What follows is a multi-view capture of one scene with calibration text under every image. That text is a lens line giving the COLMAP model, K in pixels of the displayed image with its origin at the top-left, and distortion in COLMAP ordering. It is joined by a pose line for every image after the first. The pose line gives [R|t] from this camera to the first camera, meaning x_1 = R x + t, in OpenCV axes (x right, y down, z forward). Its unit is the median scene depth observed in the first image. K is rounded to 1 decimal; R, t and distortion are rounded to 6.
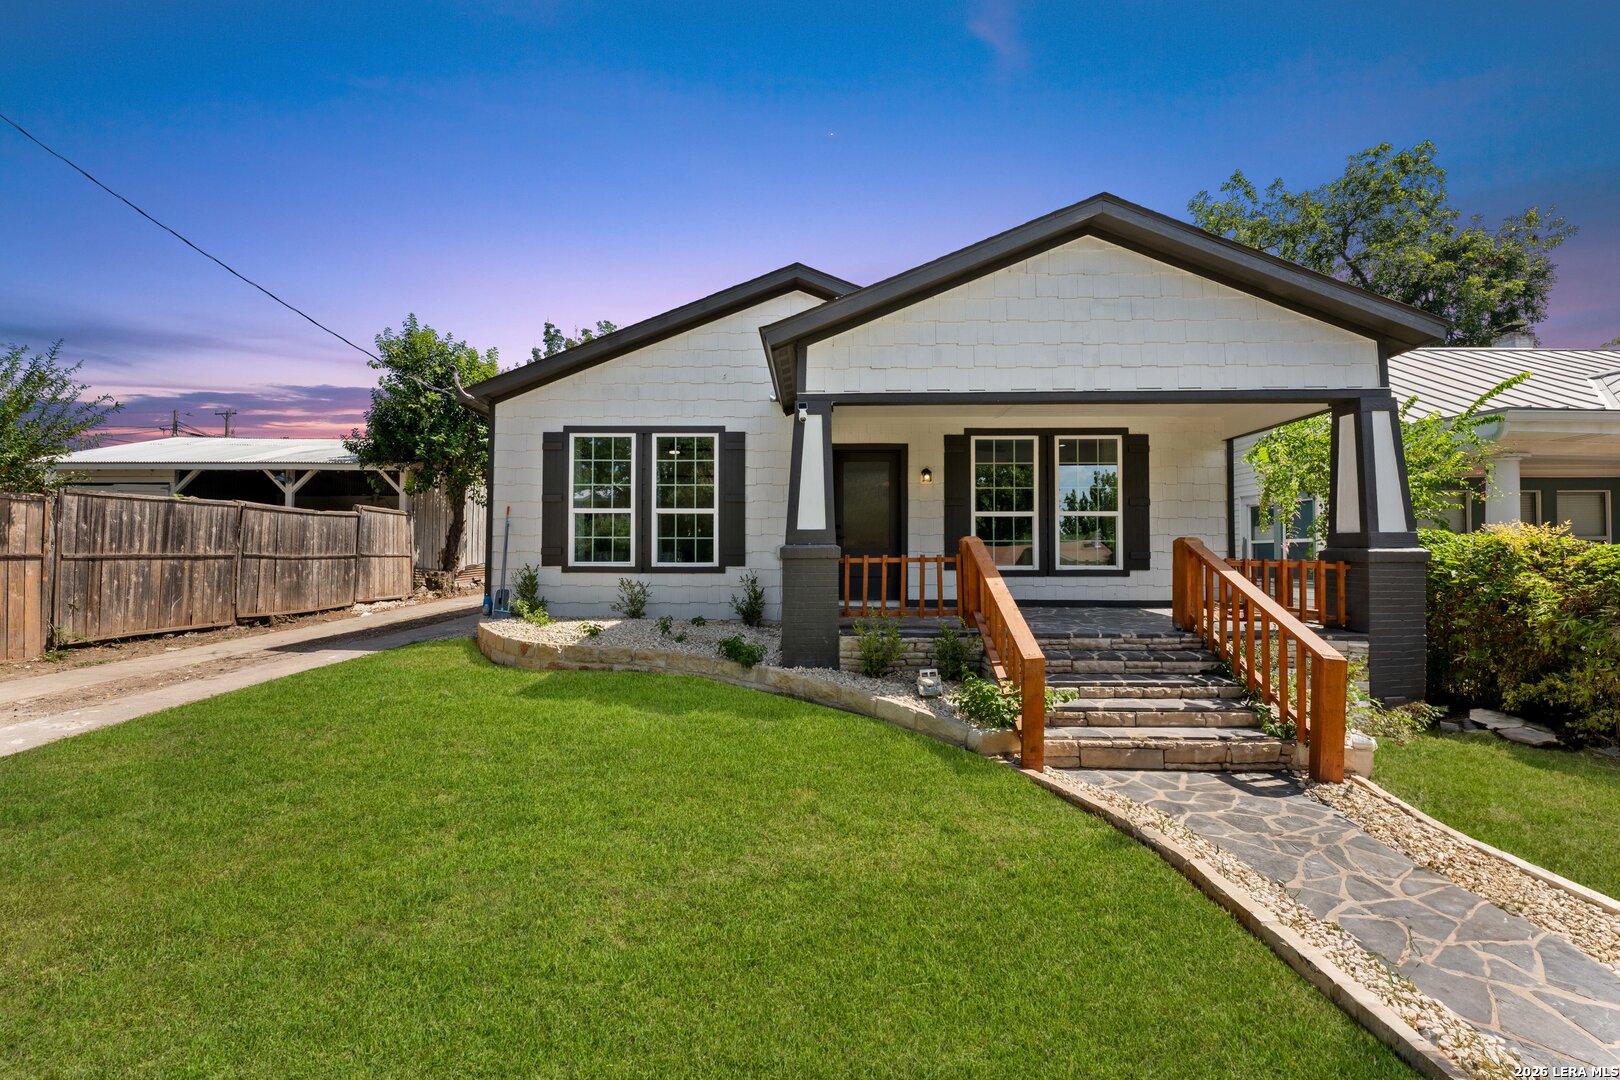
lens RADIAL K [[659.9, 0, 816.7], [0, 659.9, 543.0], [0, 0, 1]] dist [0.002535, -0.000395]
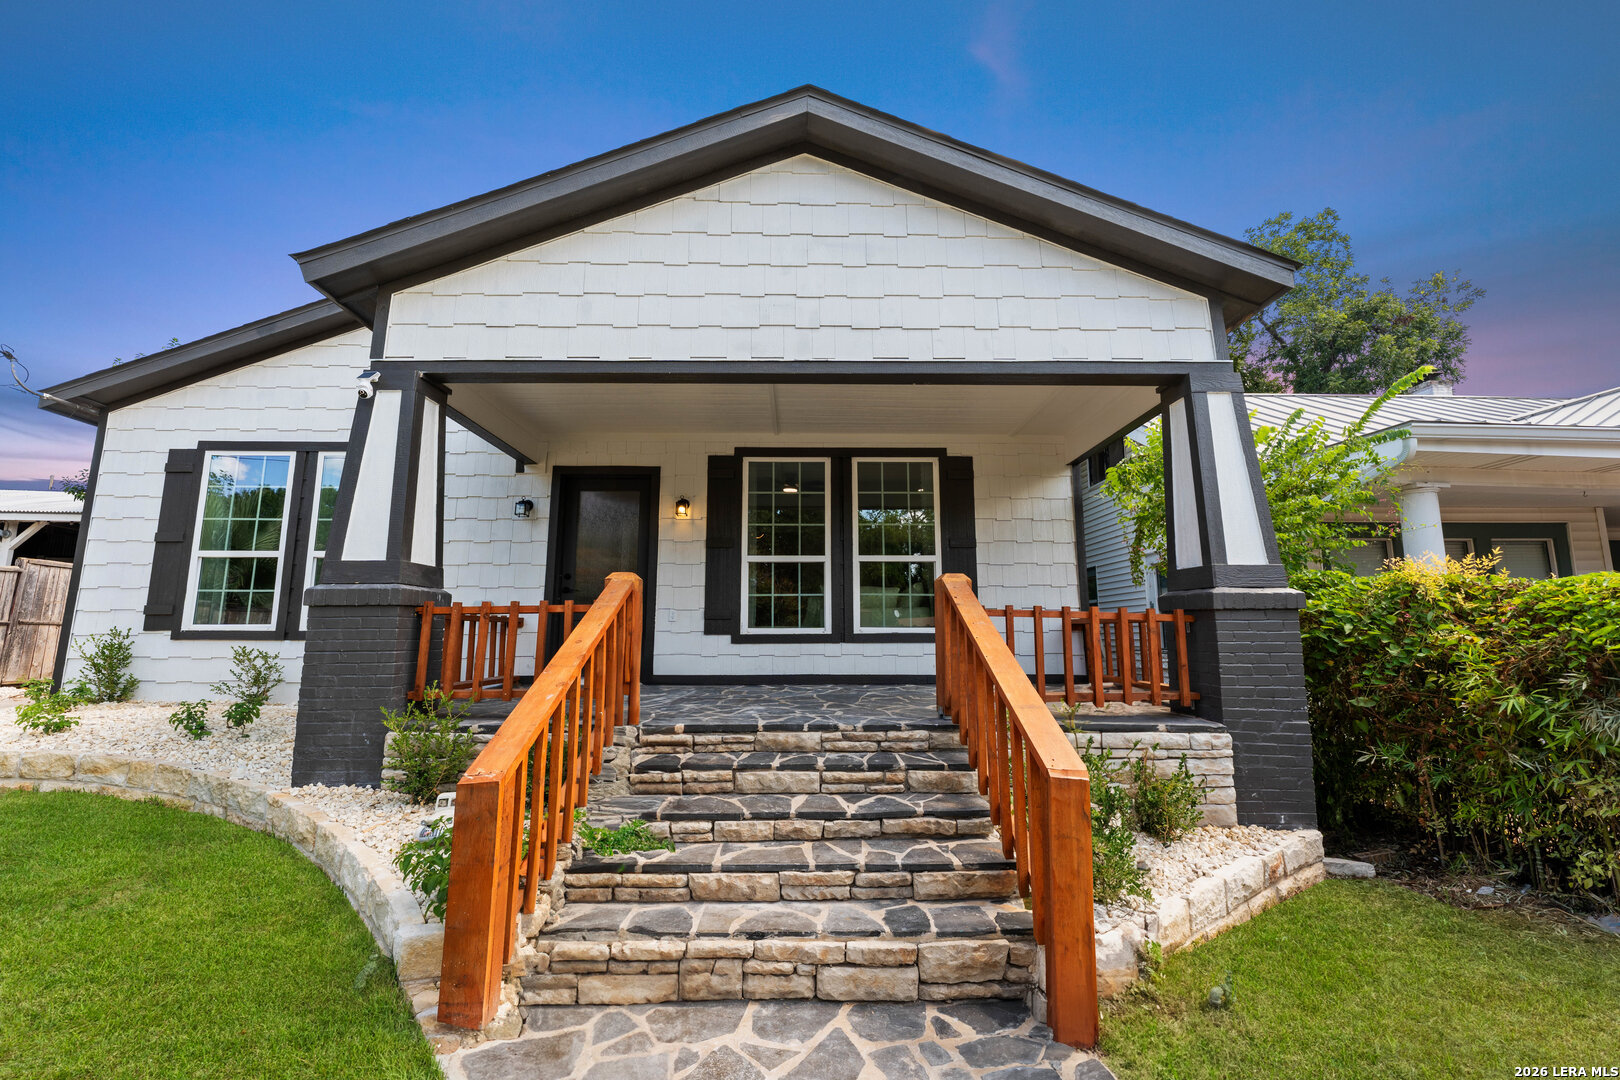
lens RADIAL K [[659.9, 0, 814.5], [0, 659.9, 546.0], [0, 0, 1]] dist [0.002535, -0.000395]
pose [[0.999400, 0.000820, 0.034626, 0.301075], [0.003165, 0.993376, -0.114861, 0.029587], [-0.034491, 0.114902, 0.992778, 0.255674]]
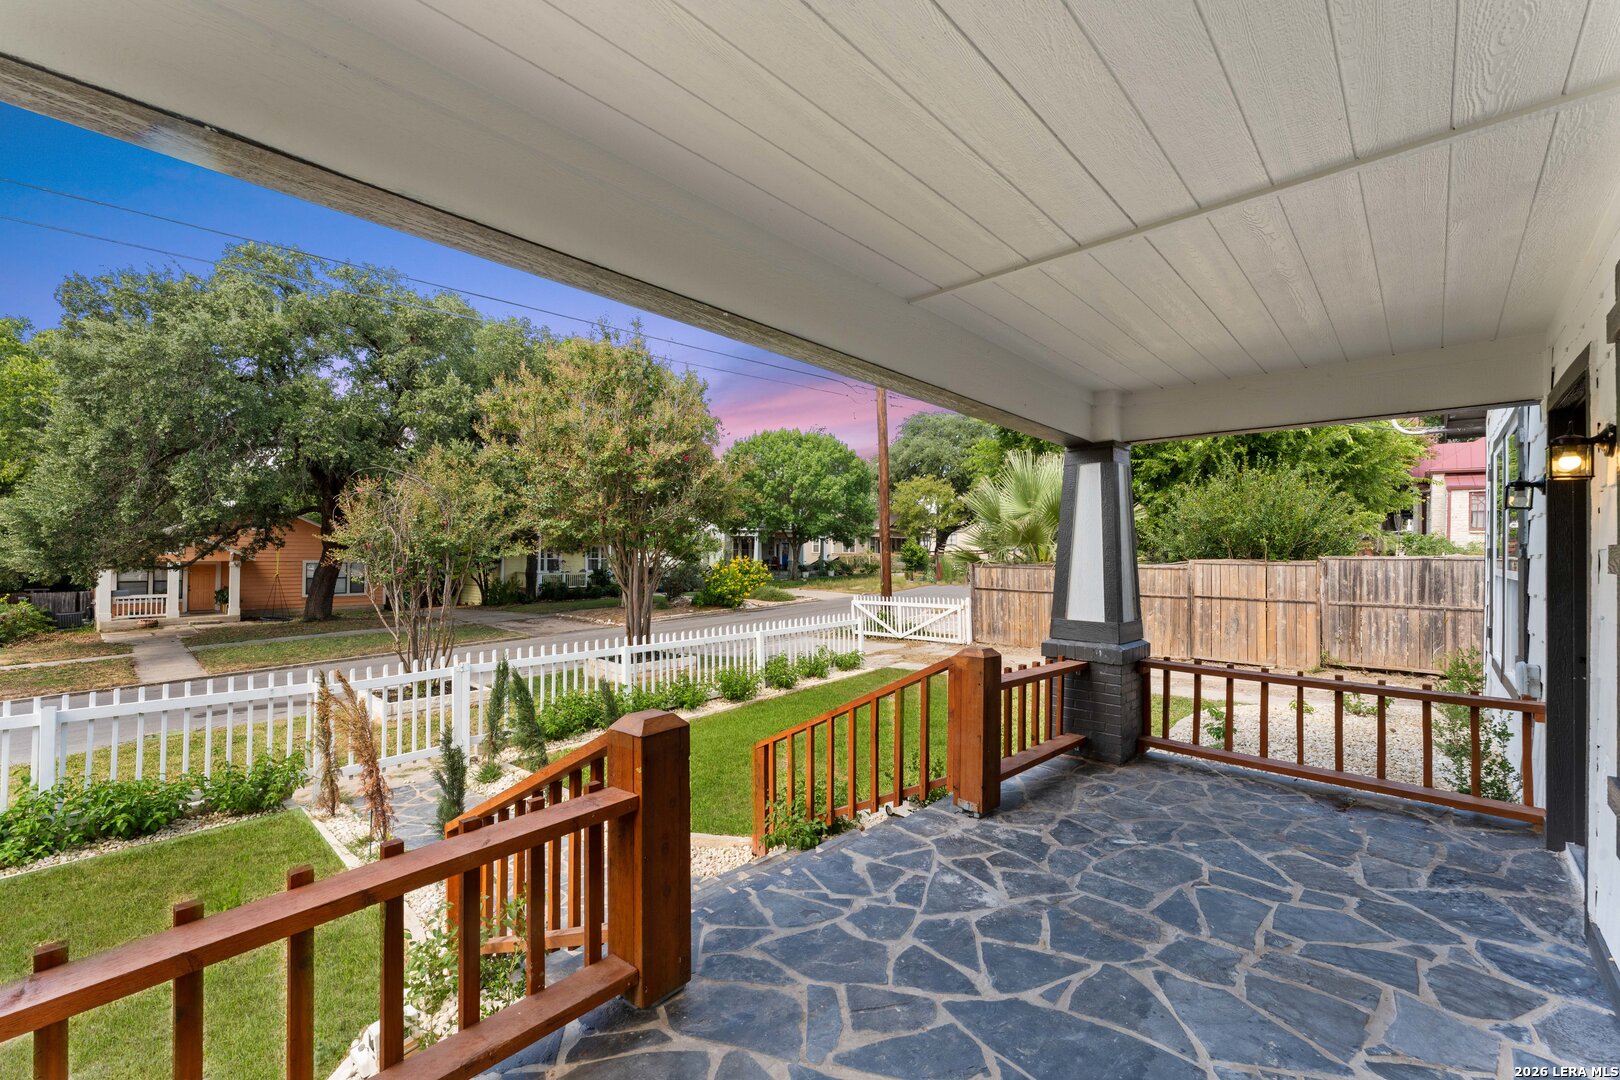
lens RADIAL K [[659.9, 0, 825.3], [0, 659.9, 548.0], [0, 0, 1]] dist [0.002535, -0.000395]
pose [[-0.666208, -0.011048, -0.745684, 0.571254], [0.009360, 0.999688, -0.023173, -0.066317], [0.745707, -0.022418, -0.665896, 0.980164]]
